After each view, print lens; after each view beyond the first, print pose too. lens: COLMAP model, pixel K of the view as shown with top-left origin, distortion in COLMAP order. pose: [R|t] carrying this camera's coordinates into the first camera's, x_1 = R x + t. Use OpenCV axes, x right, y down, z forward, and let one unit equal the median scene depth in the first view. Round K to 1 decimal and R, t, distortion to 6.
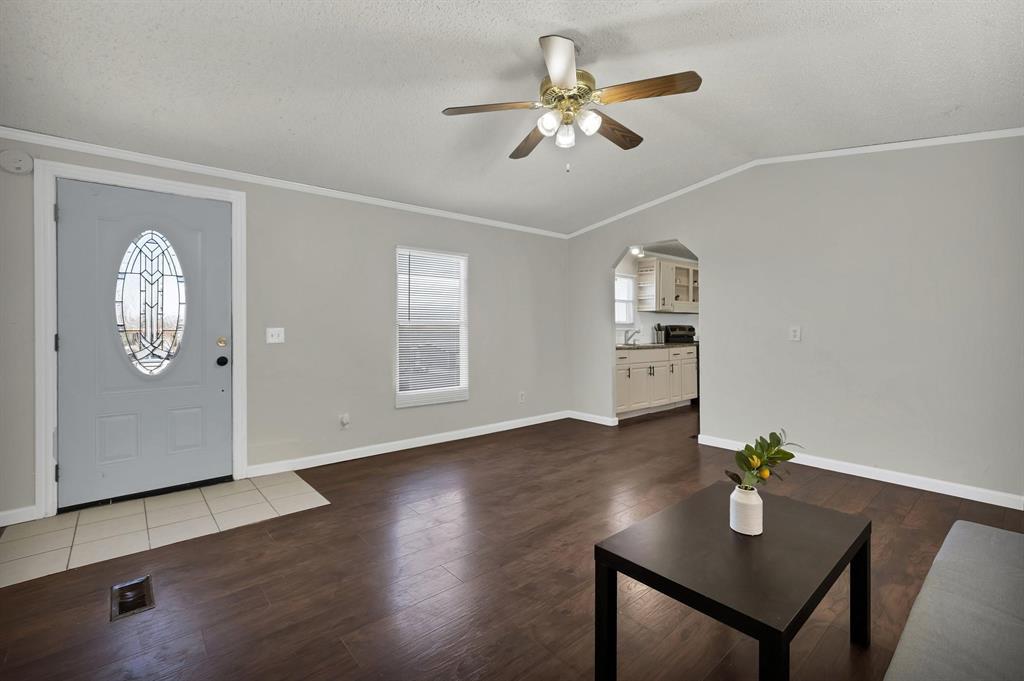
lens RADIAL K [[450.9, 0, 510.5], [0, 450.9, 332.7], [0, 0, 1]] dist [-0.000197, 0.001225]
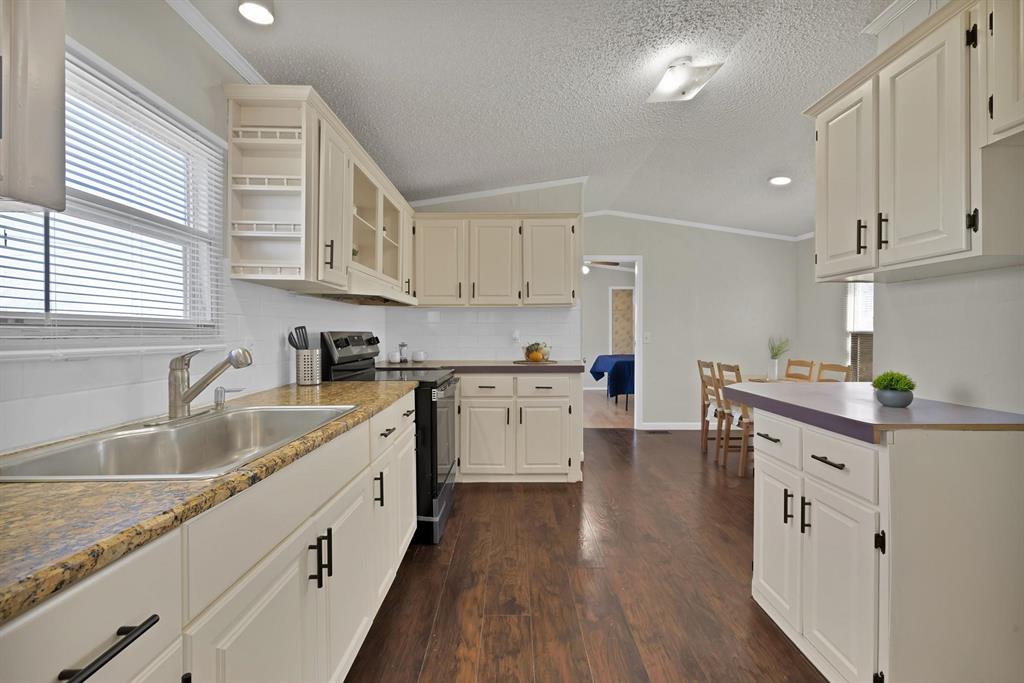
lens RADIAL K [[450.9, 0, 515.8], [0, 450.9, 333.6], [0, 0, 1]] dist [-0.000197, 0.001225]
pose [[0.647657, 0.003037, 0.761926, 0.185596], [0.002173, 0.999981, -0.005832, -0.013116], [-0.761929, 0.005433, 0.647638, 0.694376]]
